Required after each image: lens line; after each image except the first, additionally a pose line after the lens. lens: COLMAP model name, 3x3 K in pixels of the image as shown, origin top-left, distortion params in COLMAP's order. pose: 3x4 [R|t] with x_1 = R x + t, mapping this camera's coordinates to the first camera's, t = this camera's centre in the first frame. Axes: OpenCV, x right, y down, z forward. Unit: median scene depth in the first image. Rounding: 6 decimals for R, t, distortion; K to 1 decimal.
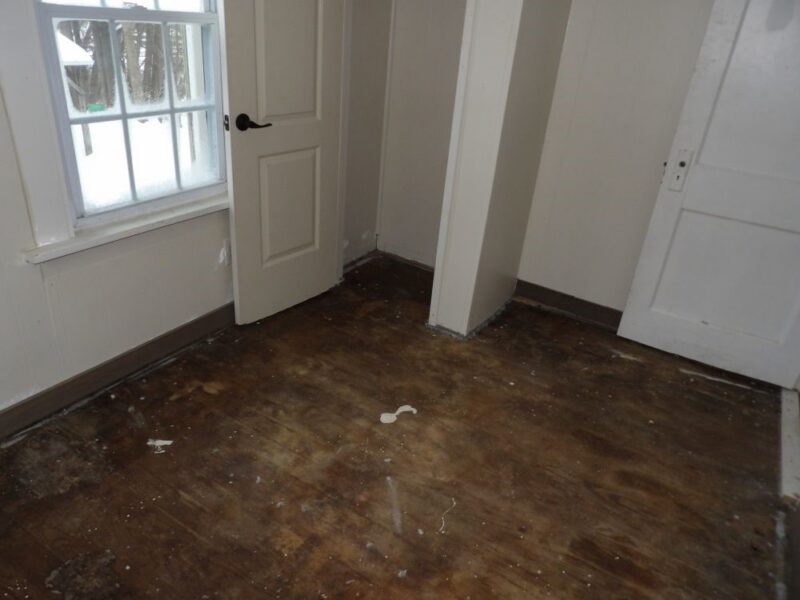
lens RADIAL K [[566.0, 0, 395.8], [0, 566.0, 297.2], [0, 0, 1]] dist [-0.036466, 0.025954]
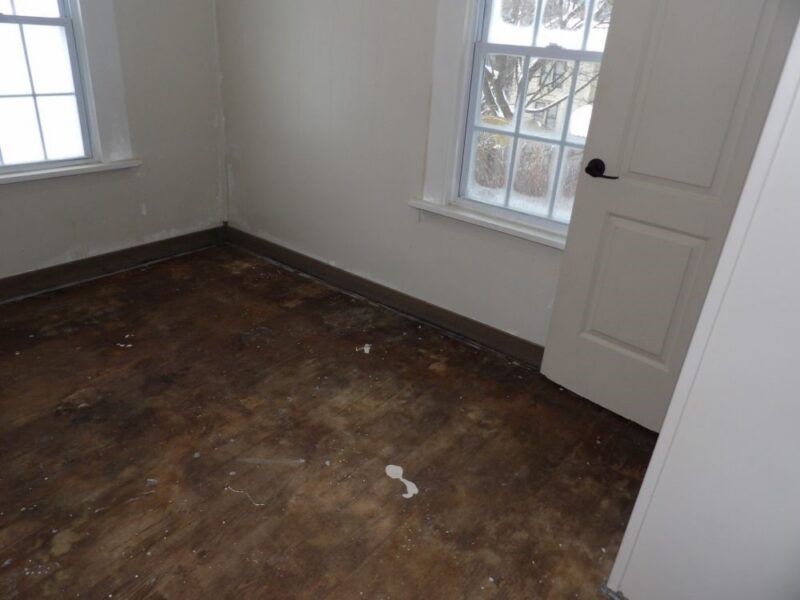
lens RADIAL K [[566.0, 0, 396.7], [0, 566.0, 301.4], [0, 0, 1]] dist [-0.036466, 0.025954]
pose [[-0.100114, 0.352723, -0.930357, 0.807656], [-0.512581, 0.783141, 0.352067, -0.349078], [0.852783, 0.512130, 0.102396, 0.874783]]
